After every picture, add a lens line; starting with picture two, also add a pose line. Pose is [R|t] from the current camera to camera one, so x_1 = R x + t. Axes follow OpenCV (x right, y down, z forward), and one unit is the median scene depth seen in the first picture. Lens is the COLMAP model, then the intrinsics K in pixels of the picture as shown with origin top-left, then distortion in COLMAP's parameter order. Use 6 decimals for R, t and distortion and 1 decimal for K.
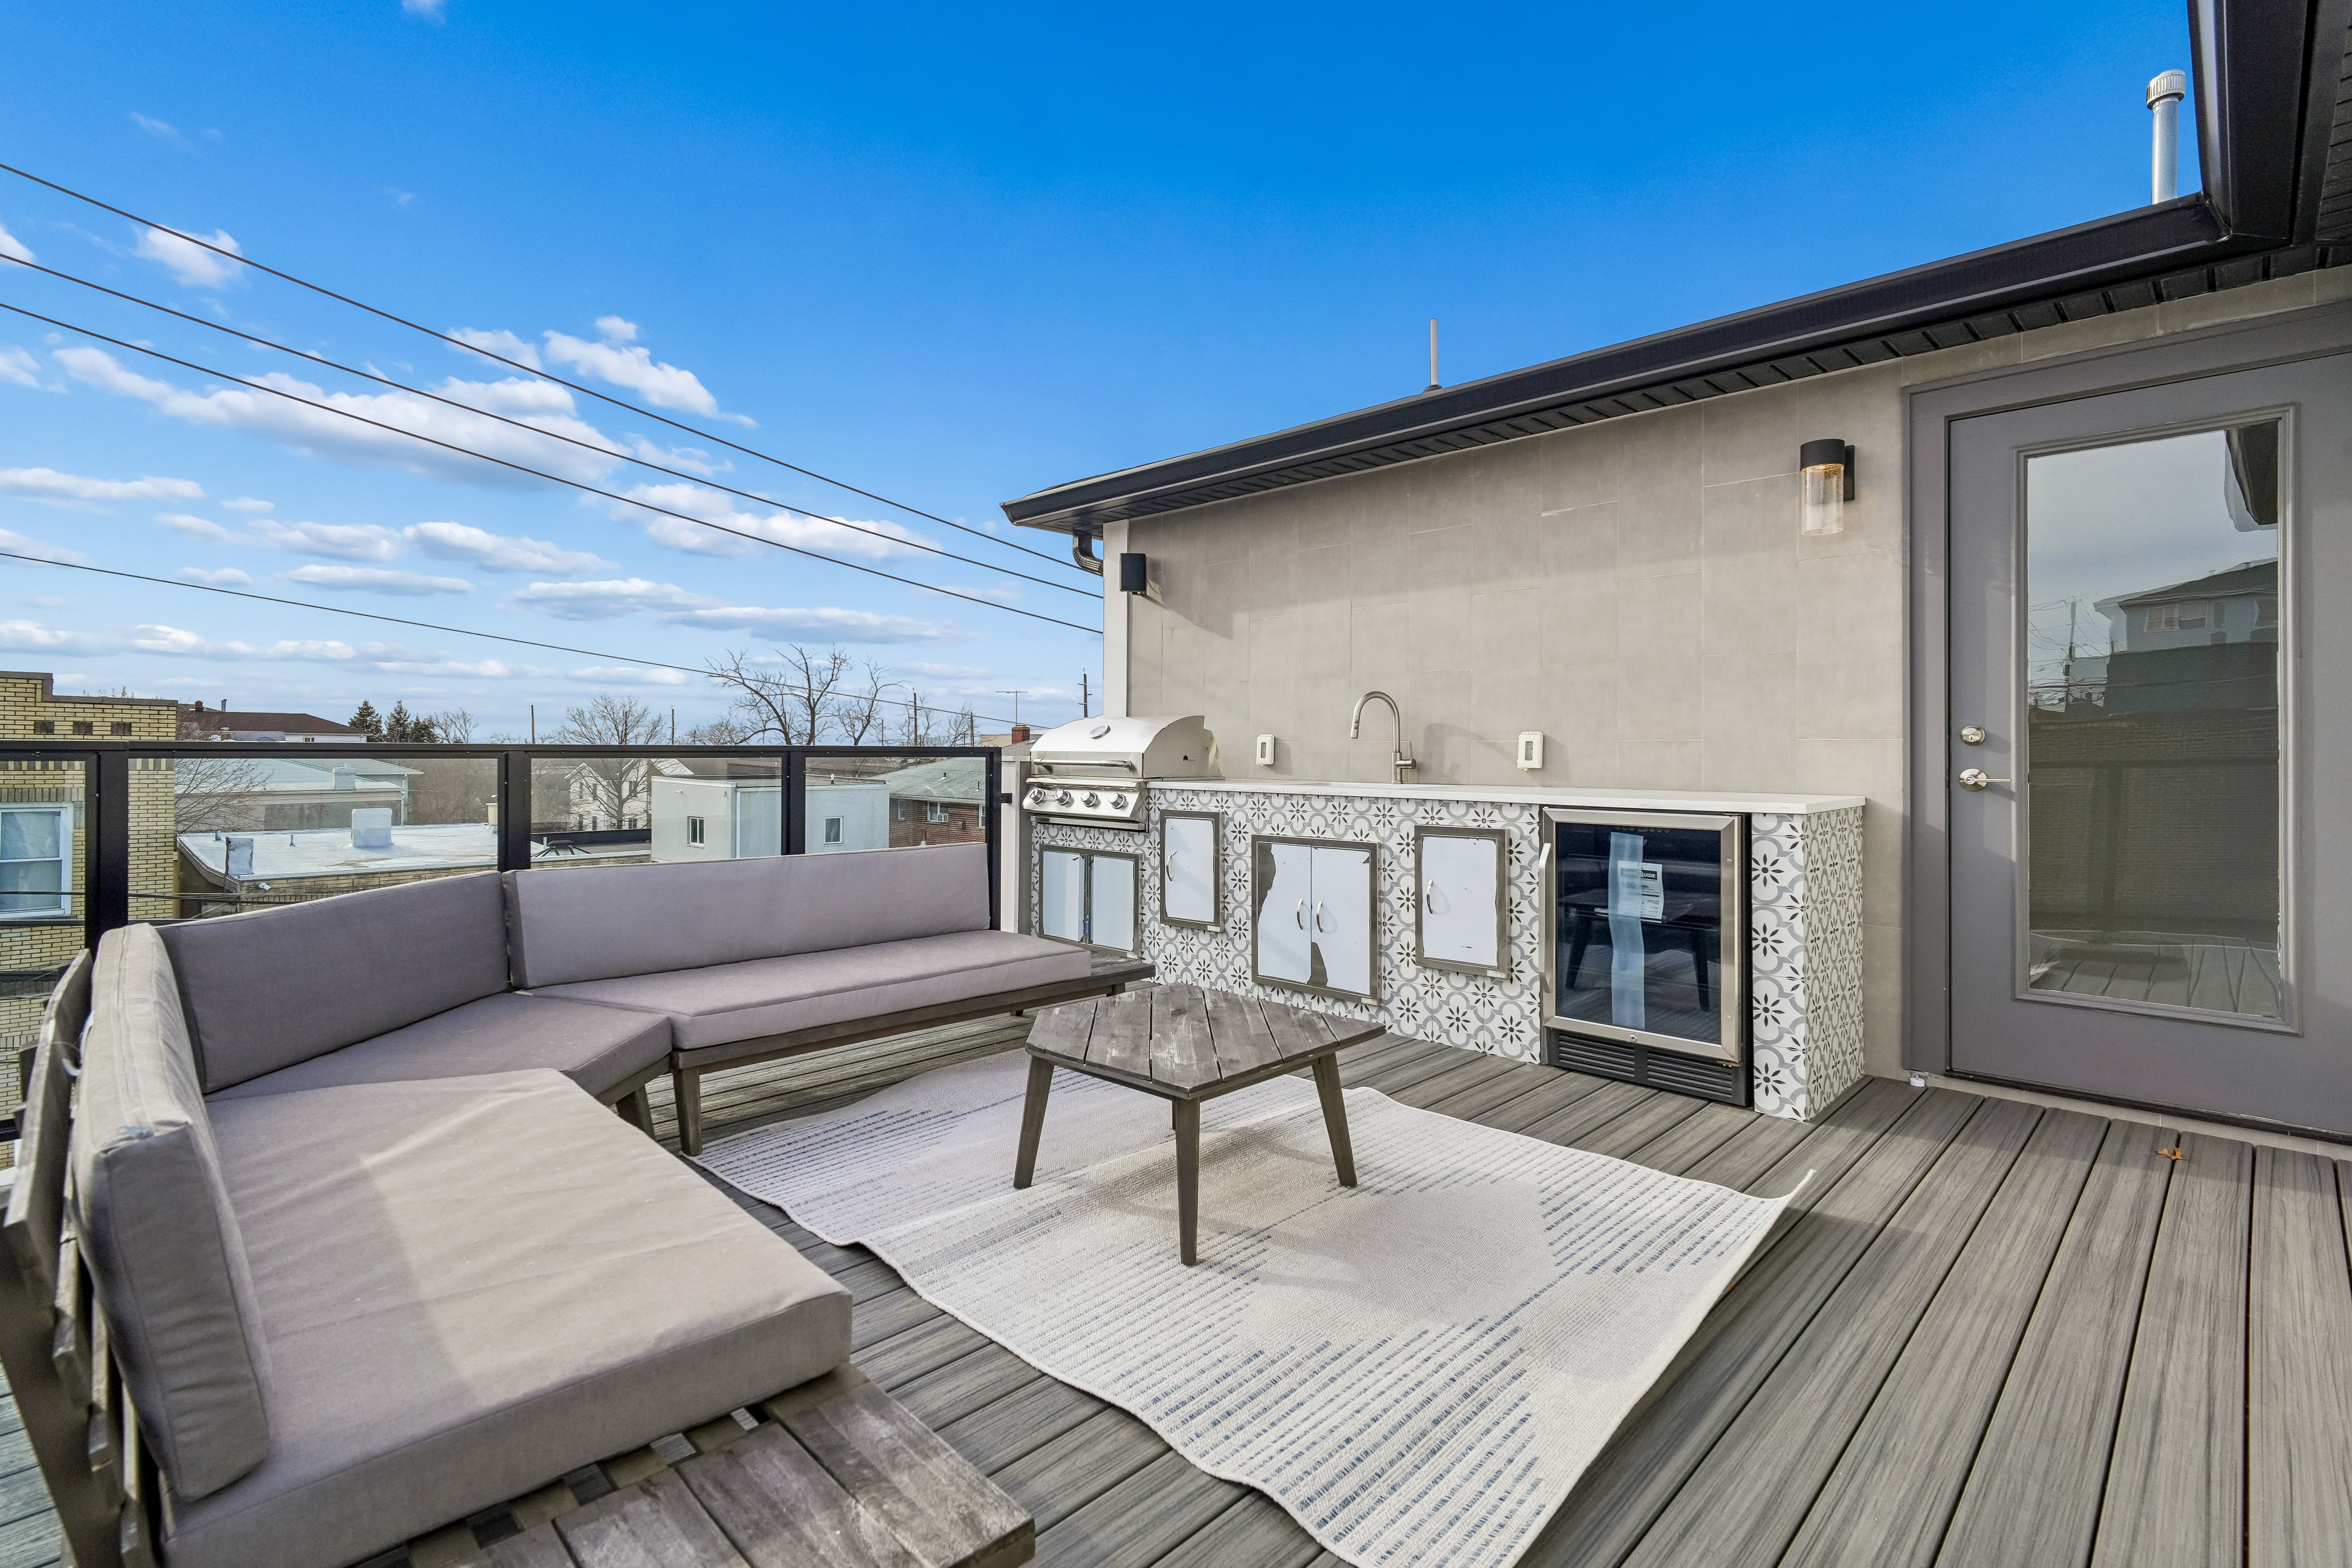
lens RADIAL K [[1104.6, 0, 1247.2], [0, 1104.6, 778.4], [0, 0, 1]] dist [0.003190, -0.005454]
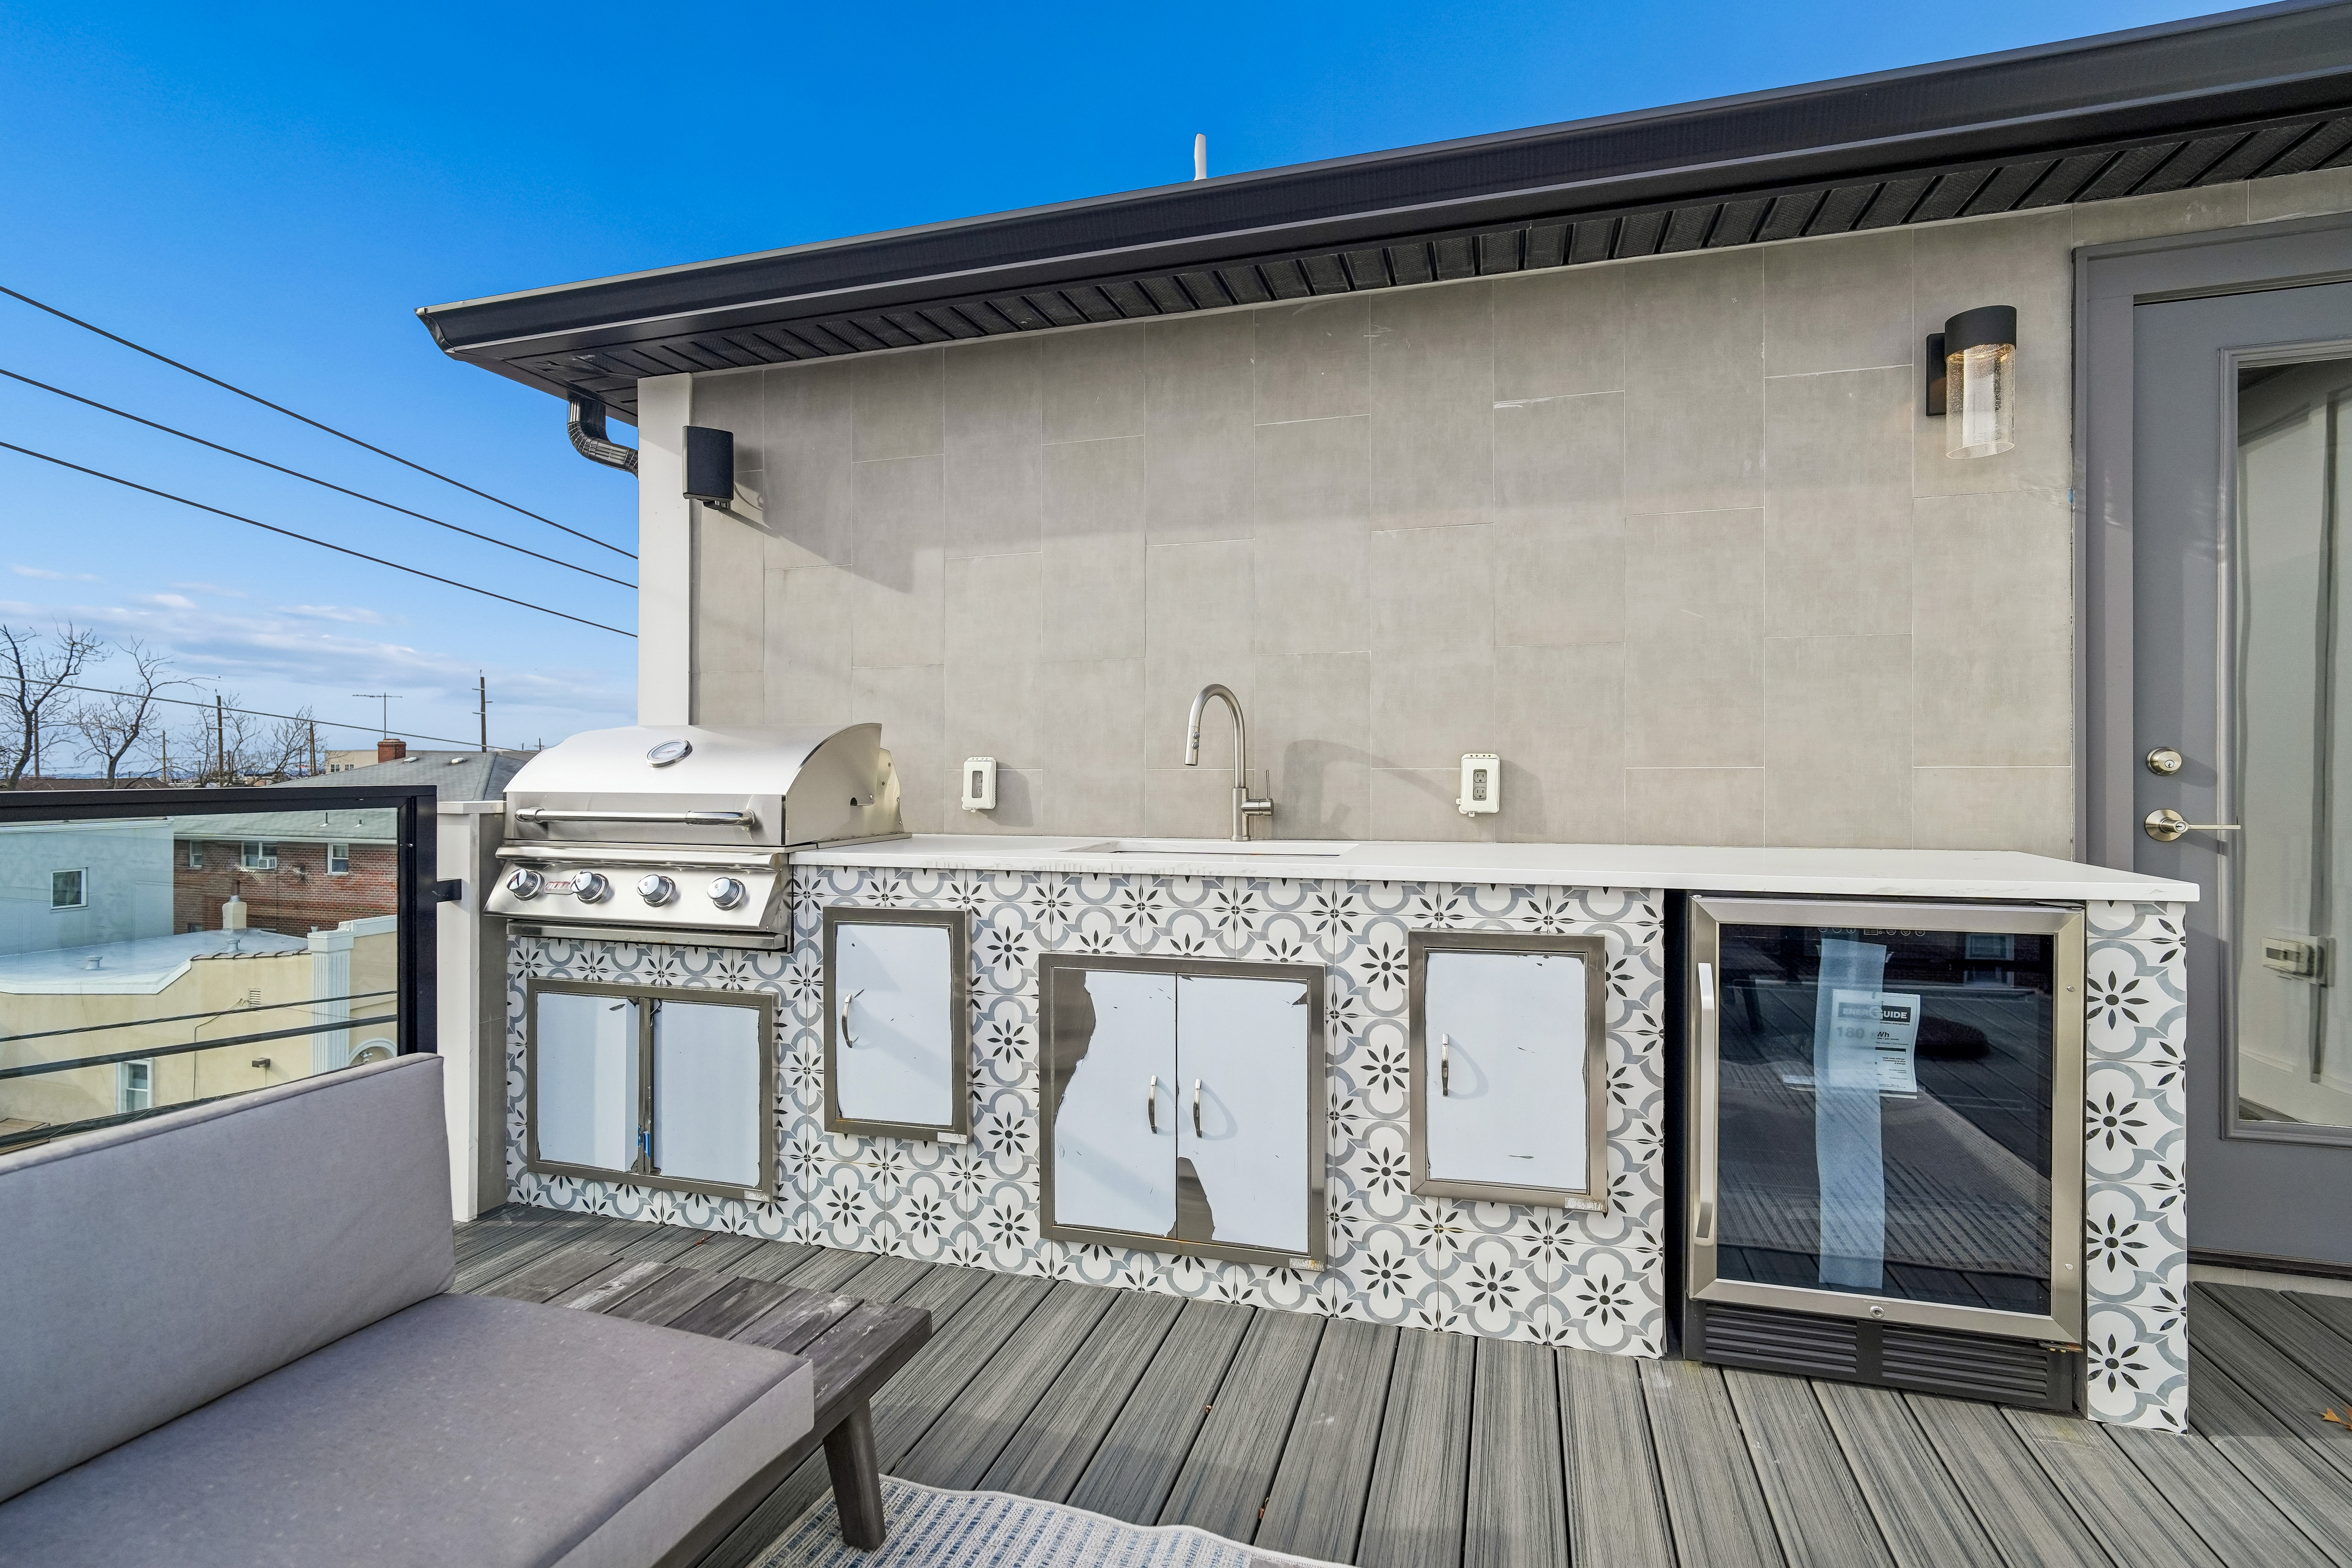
lens RADIAL K [[1104.6, 0, 1206.4], [0, 1104.6, 781.9], [0, 0, 1]] dist [0.003190, -0.005454]
pose [[0.905541, -0.010998, 0.424116, -0.144878], [0.016027, 0.999837, -0.008293, -0.024083], [-0.423955, 0.014307, 0.905570, 0.501431]]
